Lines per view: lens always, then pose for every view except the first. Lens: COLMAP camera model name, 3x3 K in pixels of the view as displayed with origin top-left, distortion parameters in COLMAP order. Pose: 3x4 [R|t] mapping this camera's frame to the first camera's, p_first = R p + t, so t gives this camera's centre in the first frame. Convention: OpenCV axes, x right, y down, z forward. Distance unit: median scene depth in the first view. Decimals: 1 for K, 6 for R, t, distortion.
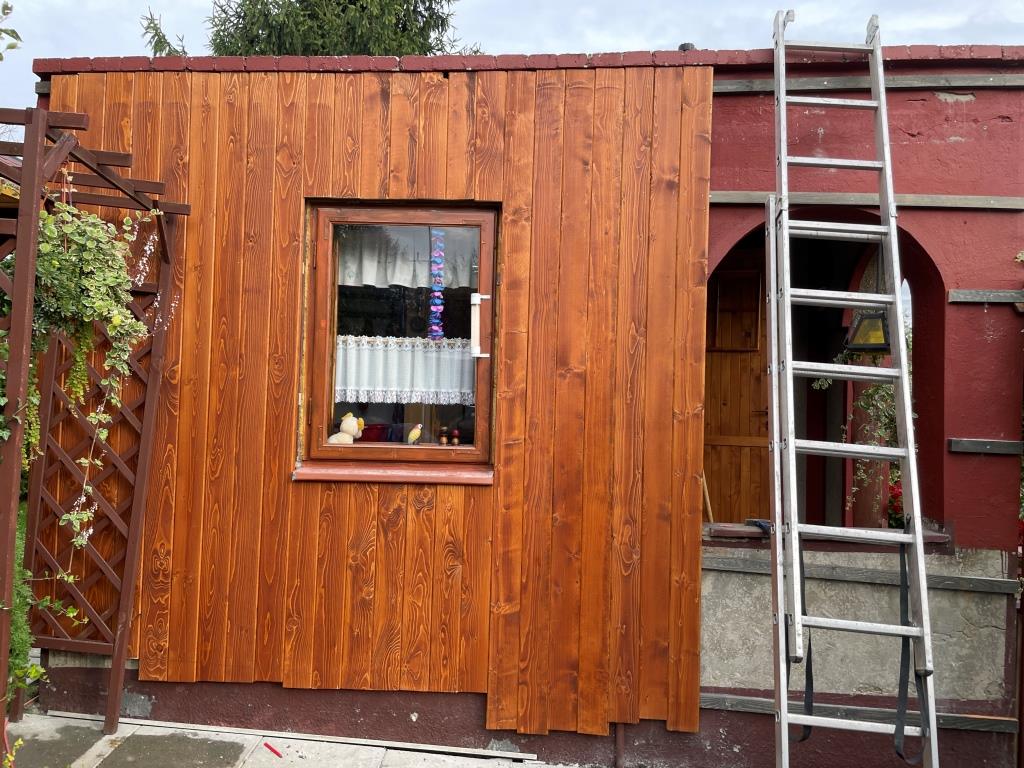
lens RADIAL K [[800.2, 0, 512.0], [0, 800.2, 384.0], [0, 0, 1]] dist [0.101735, -0.152130]
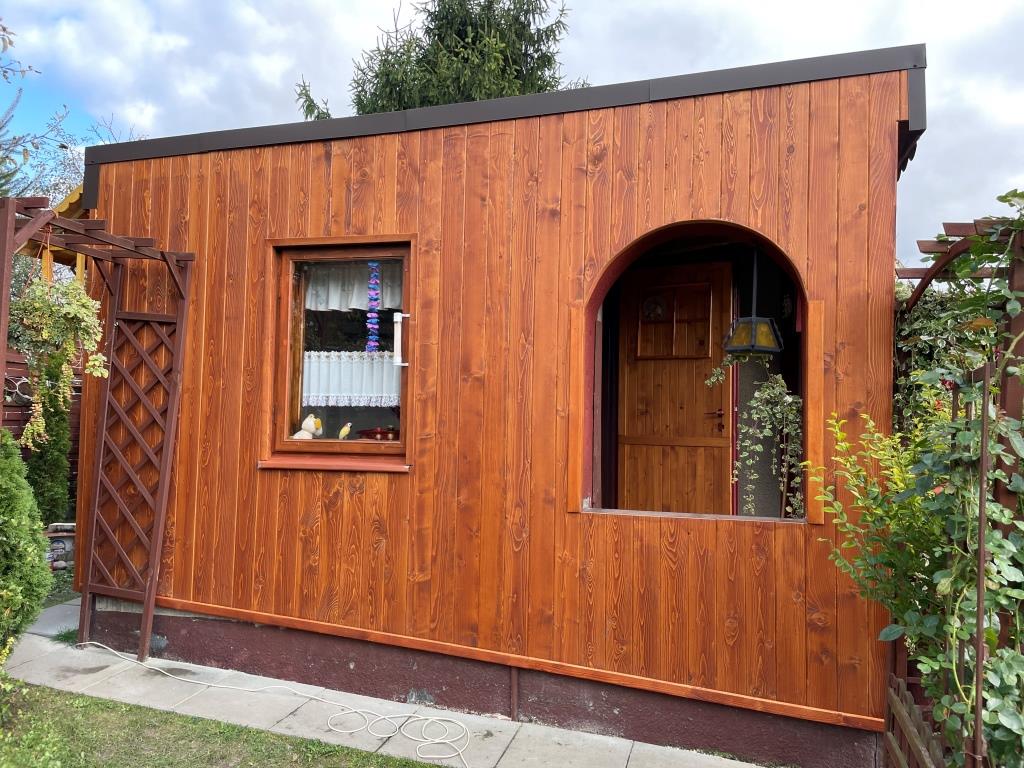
lens RADIAL K [[800.2, 0, 512.0], [0, 800.2, 384.0], [0, 0, 1]] dist [0.101735, -0.152130]
pose [[0.971193, -0.019181, -0.237523, 0.406527], [0.012678, 0.999503, -0.028873, 0.030309], [0.237959, 0.025029, 0.970953, -0.123864]]
